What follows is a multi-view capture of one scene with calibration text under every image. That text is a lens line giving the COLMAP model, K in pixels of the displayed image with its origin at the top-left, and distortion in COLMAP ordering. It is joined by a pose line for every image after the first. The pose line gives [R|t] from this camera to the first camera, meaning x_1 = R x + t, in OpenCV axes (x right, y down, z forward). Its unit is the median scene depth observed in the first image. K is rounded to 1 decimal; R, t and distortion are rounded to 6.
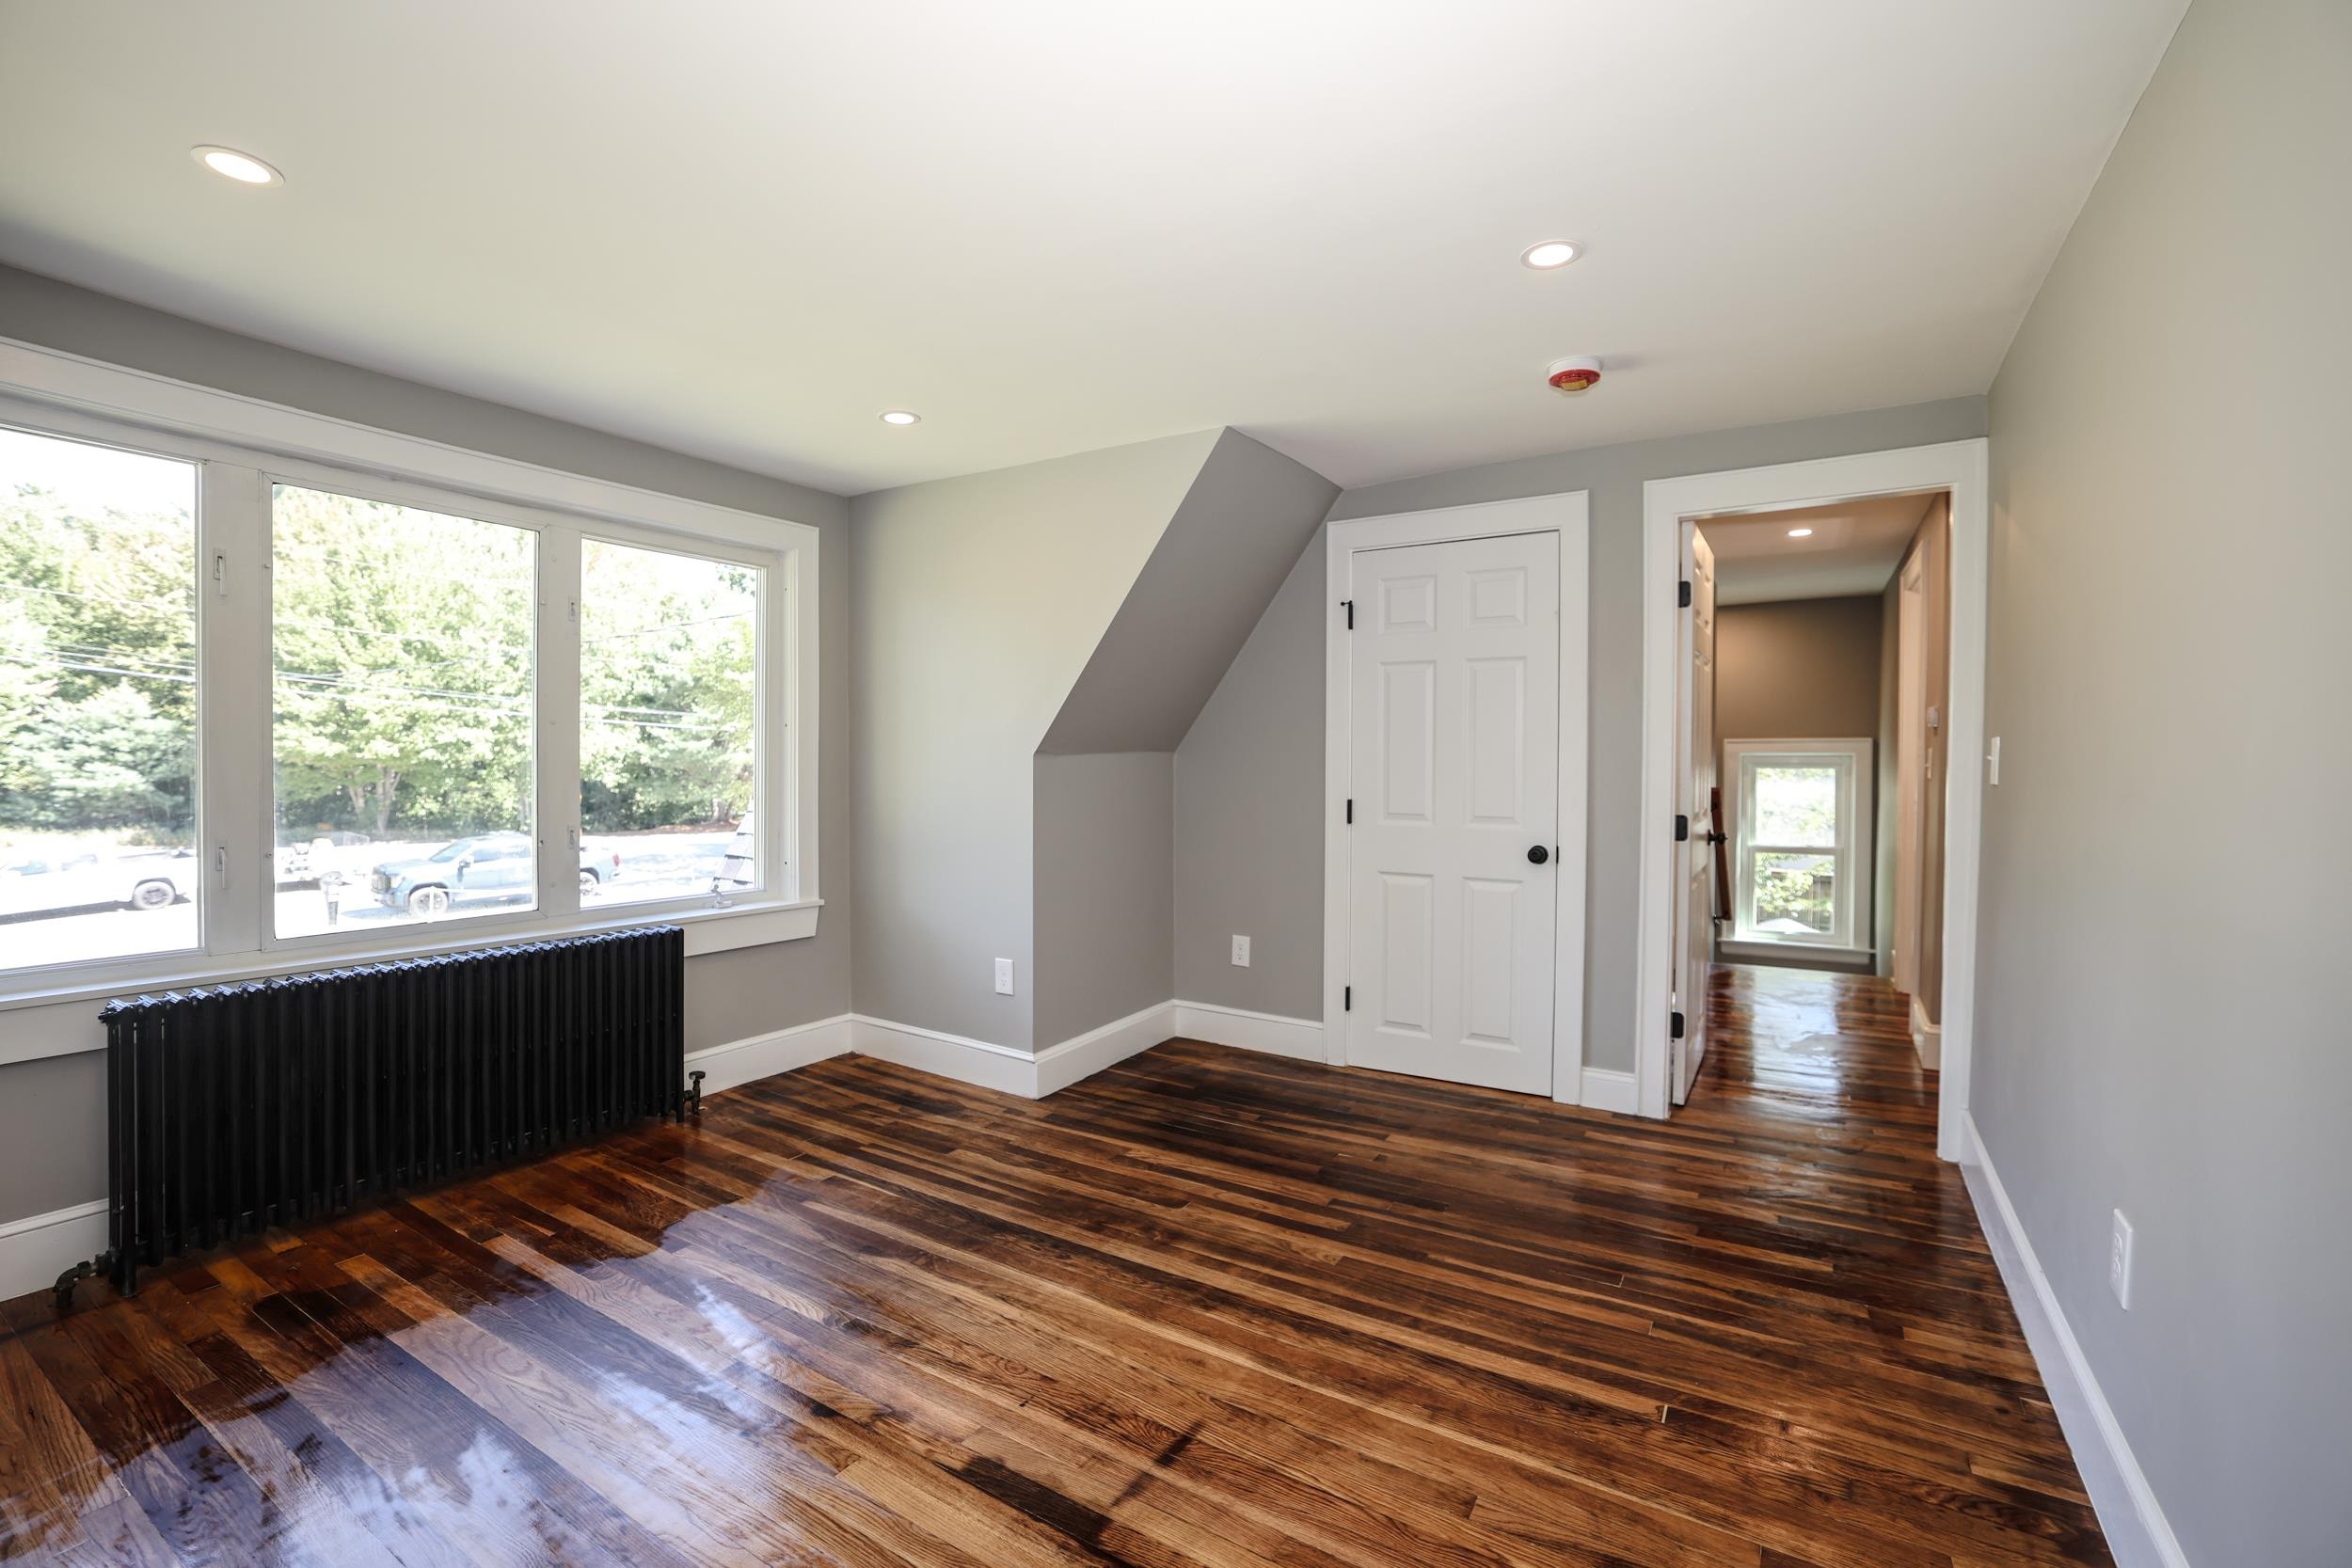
lens RADIAL K [[969.2, 0, 1176.0], [0, 969.2, 784.0], [0, 0, 1]] dist [-0.009947, 0.000161]
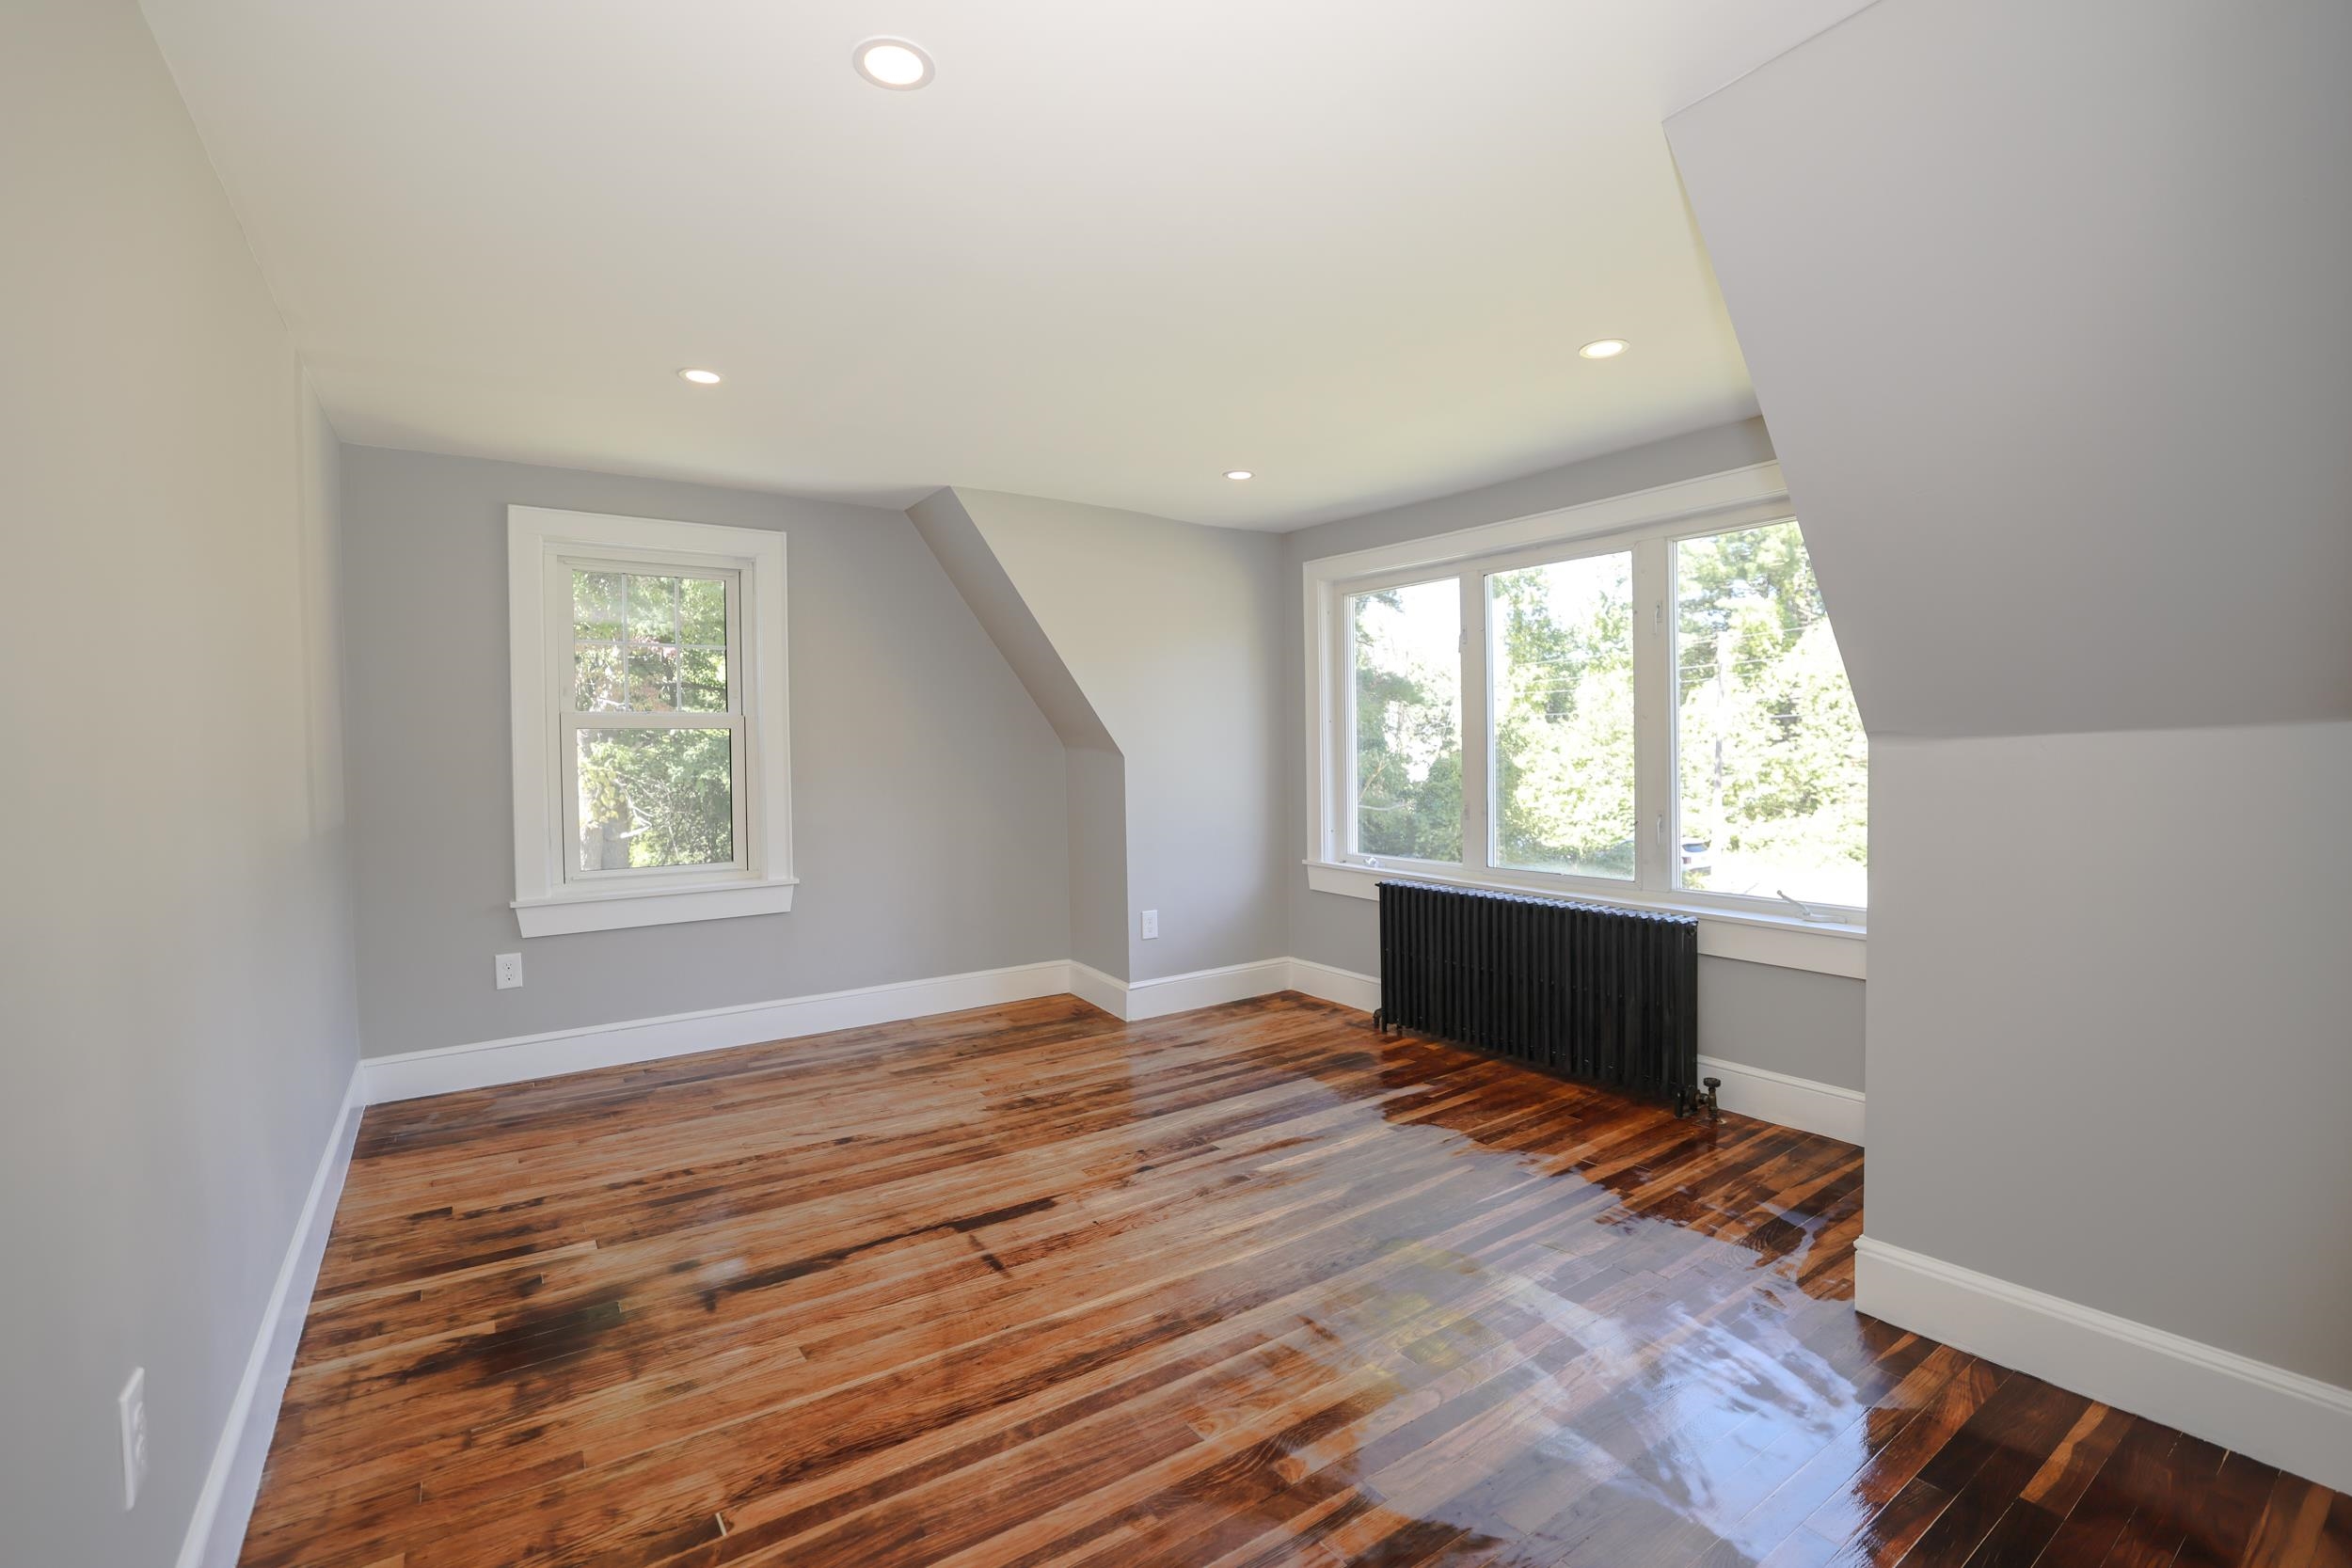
lens RADIAL K [[1009.6, 0, 1176.0], [0, 1009.6, 784.0], [0, 0, 1]] dist [-0.046448, 0.016589]
pose [[-0.363185, 0.022691, -0.931441, 0.849357], [-0.013744, 0.999464, 0.029707, -0.016431], [0.931616, 0.023591, -0.362679, 1.232237]]
